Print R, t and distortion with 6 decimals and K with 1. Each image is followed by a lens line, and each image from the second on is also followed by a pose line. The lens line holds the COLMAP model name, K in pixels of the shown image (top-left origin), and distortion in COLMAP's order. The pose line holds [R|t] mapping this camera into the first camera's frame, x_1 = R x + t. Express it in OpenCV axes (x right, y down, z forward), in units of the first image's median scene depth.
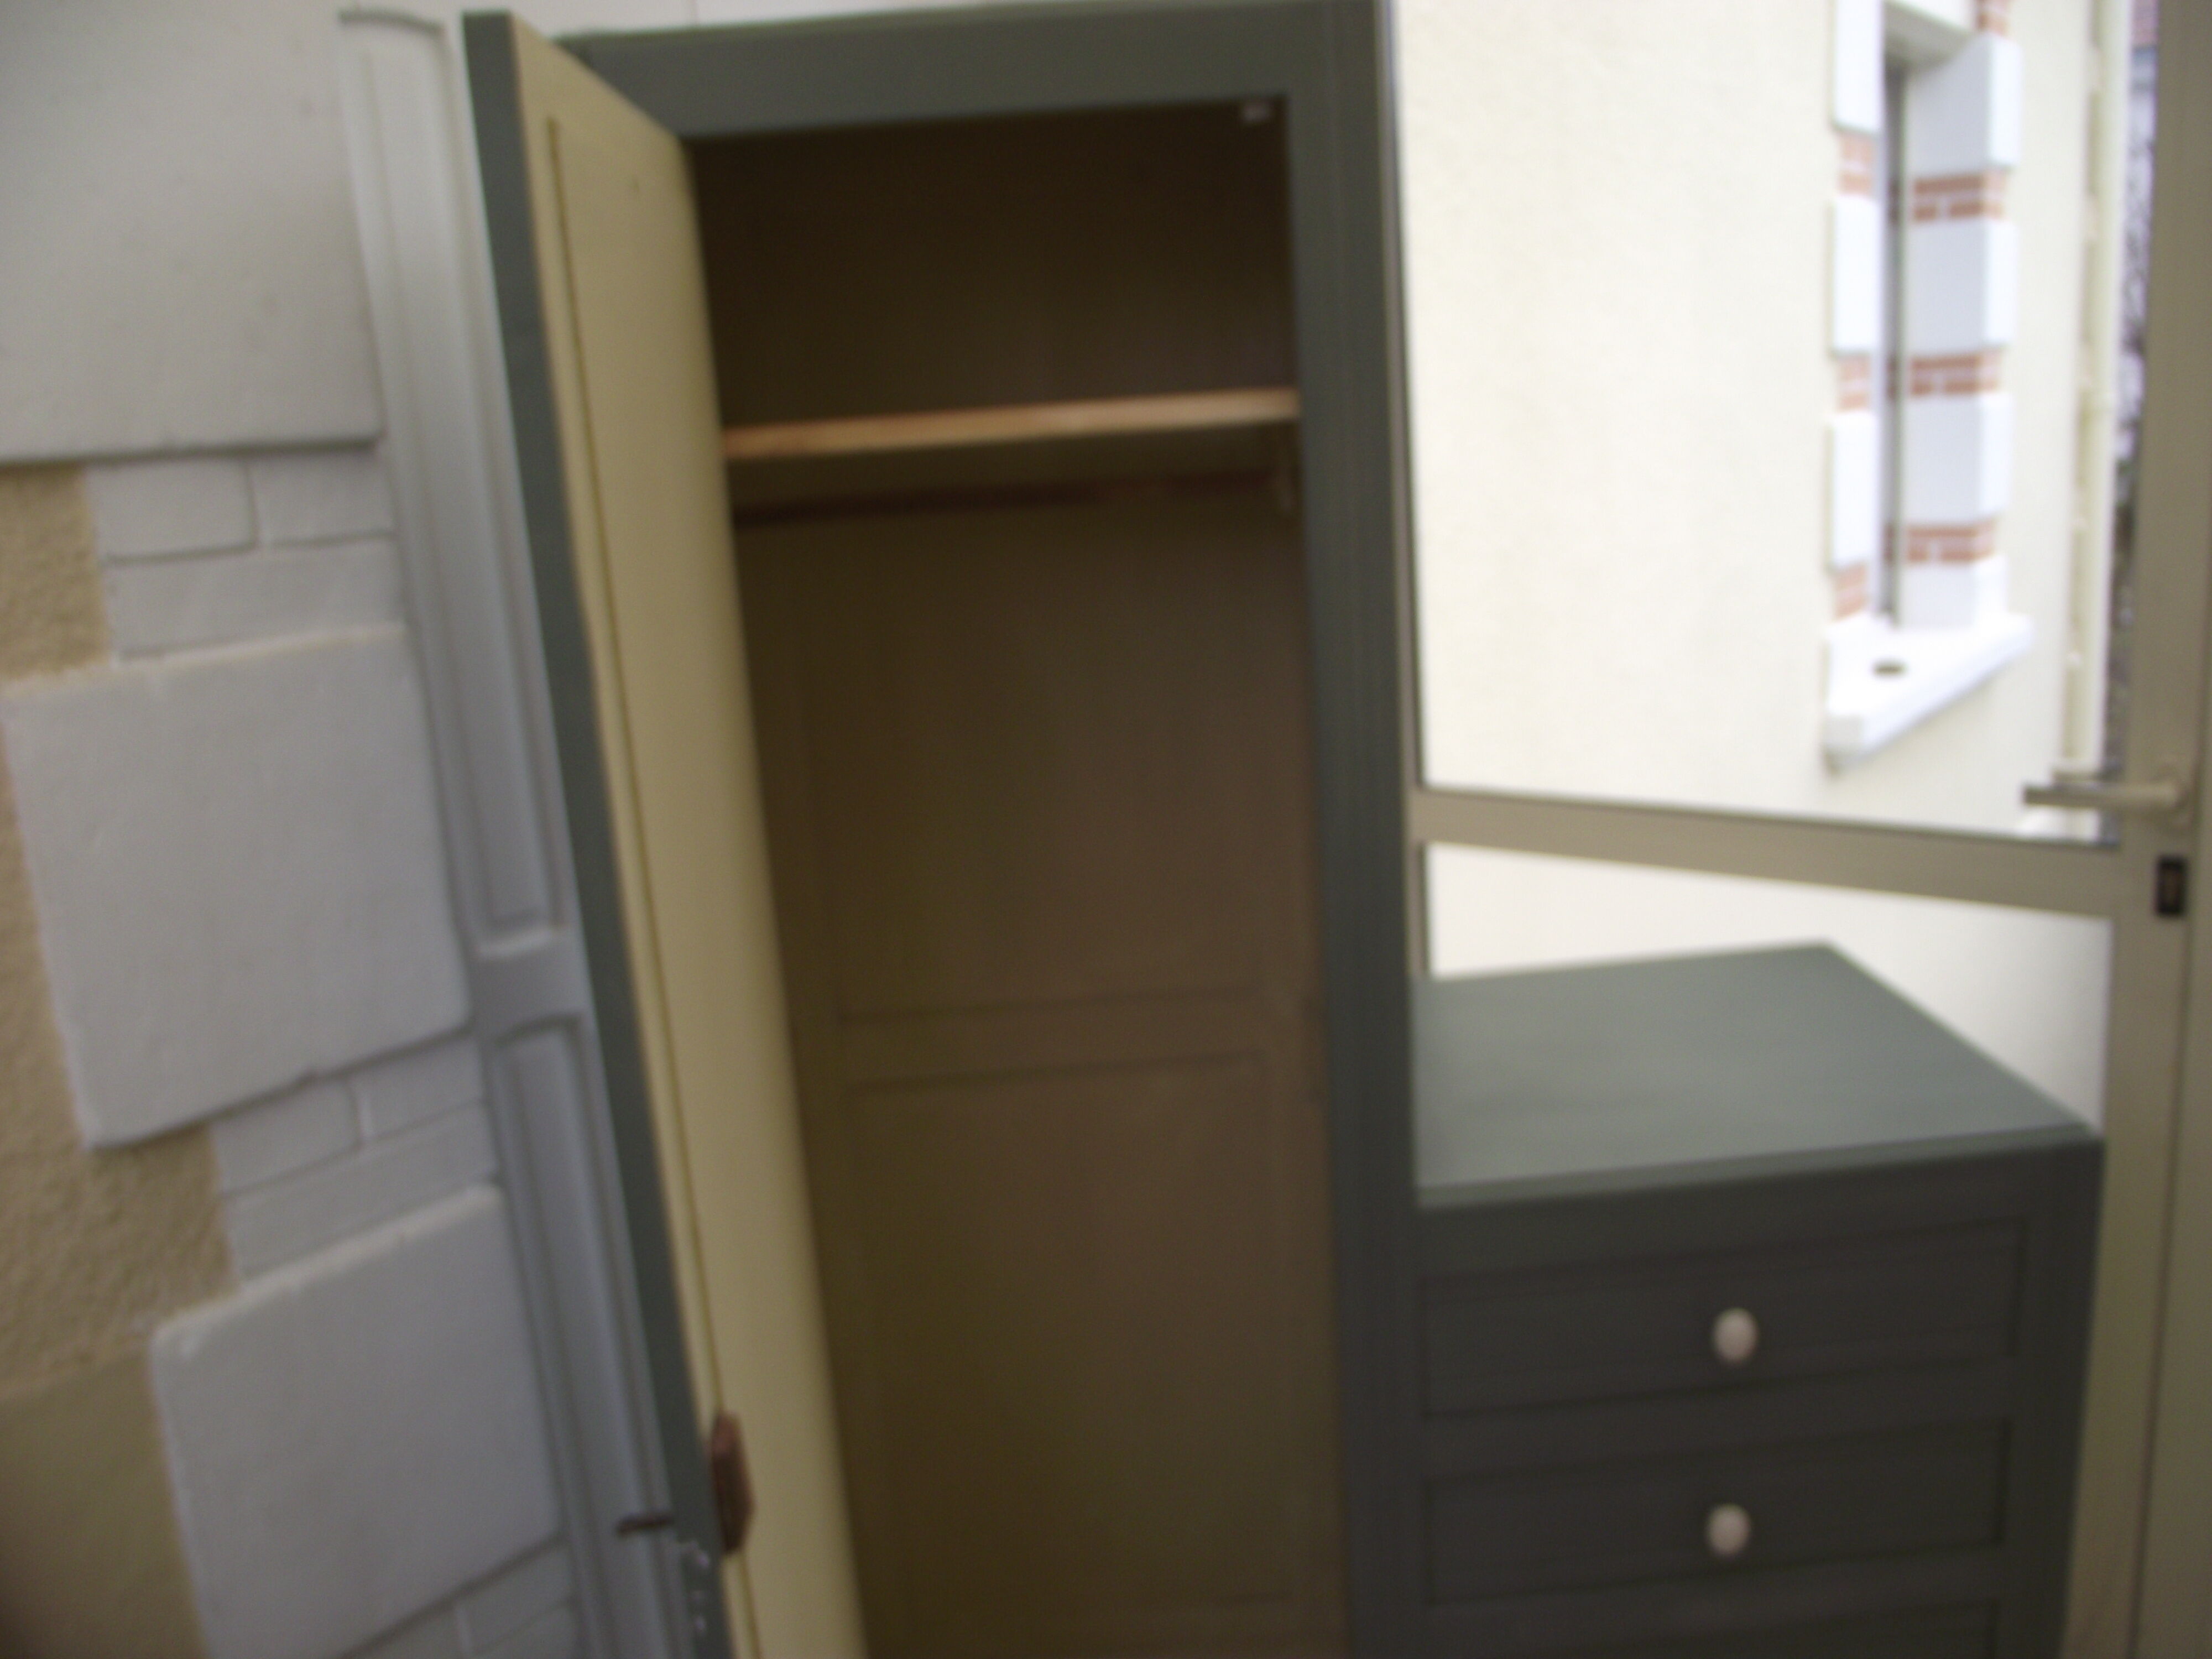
lens RADIAL K [[1780.2, 0, 956.8], [0, 1780.2, 887.5], [0, 0, 1]] dist [-0.058965, 0.021921]
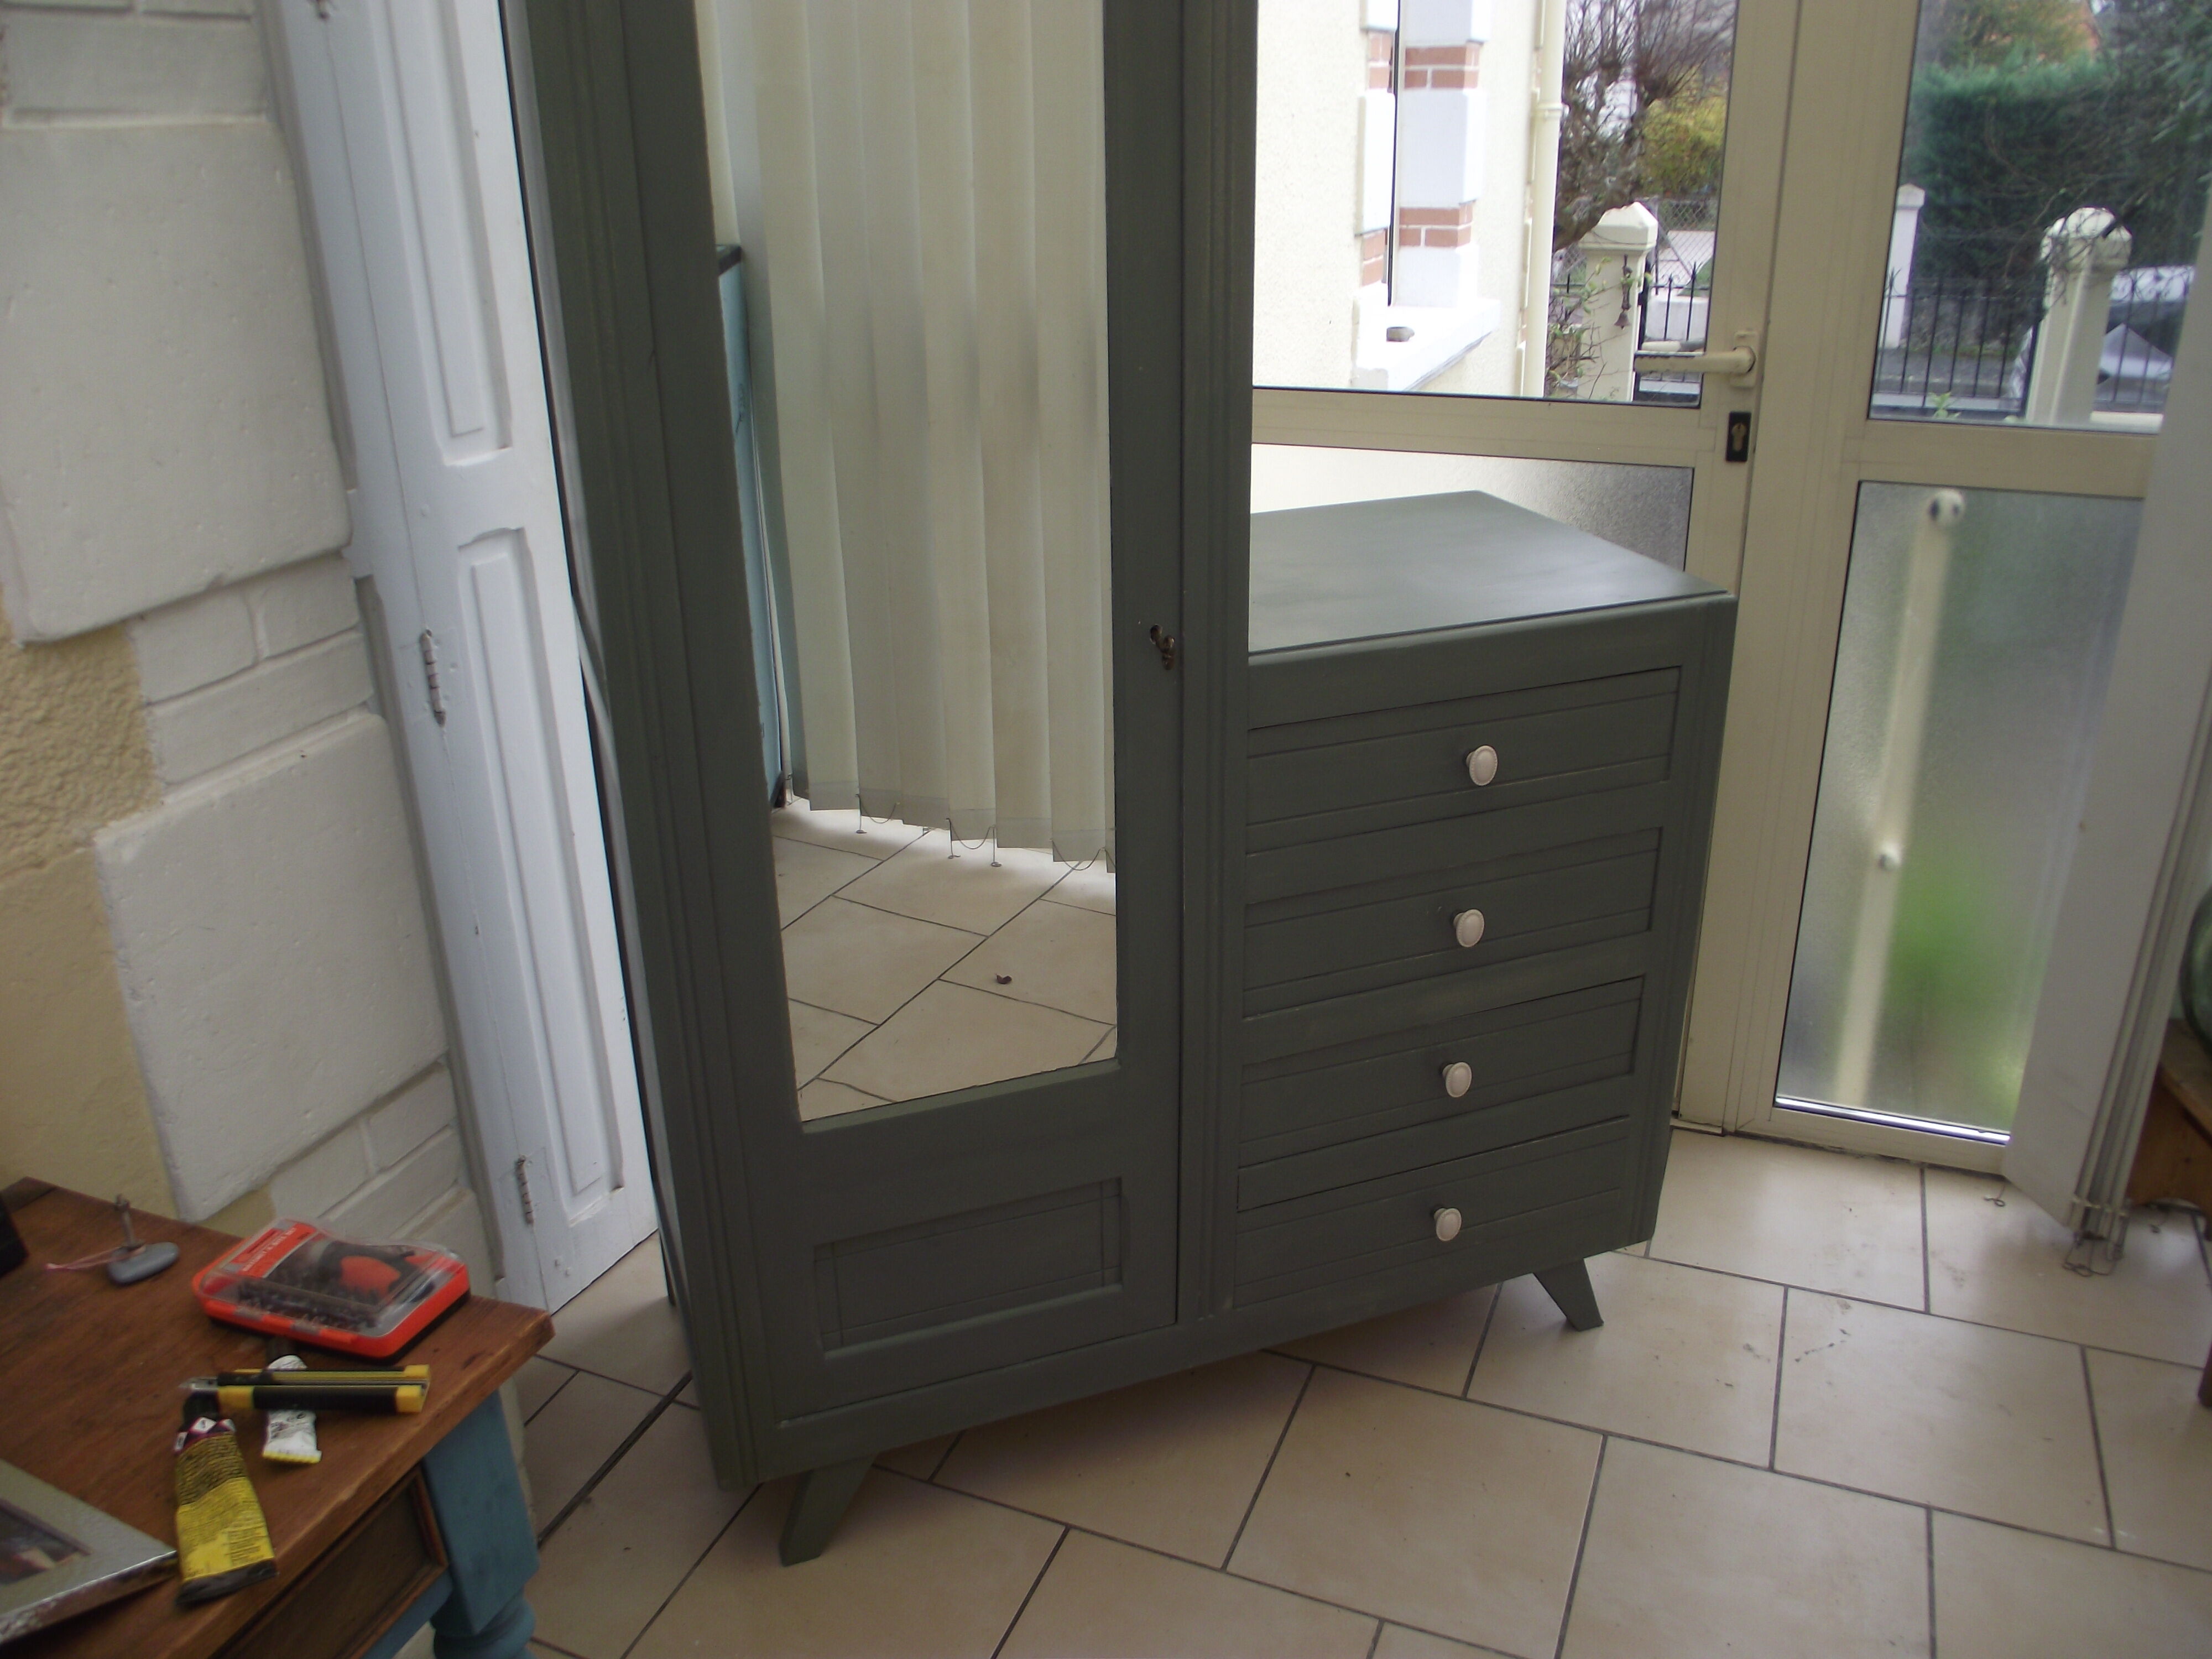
lens RADIAL K [[1780.2, 0, 983.0], [0, 1780.2, 886.8], [0, 0, 1]] dist [-0.058965, 0.021921]
pose [[0.953726, -0.072338, 0.291844, -0.257202], [0.026702, 0.987170, 0.157425, 0.131052], [-0.299488, -0.142347, 0.943422, -0.082754]]
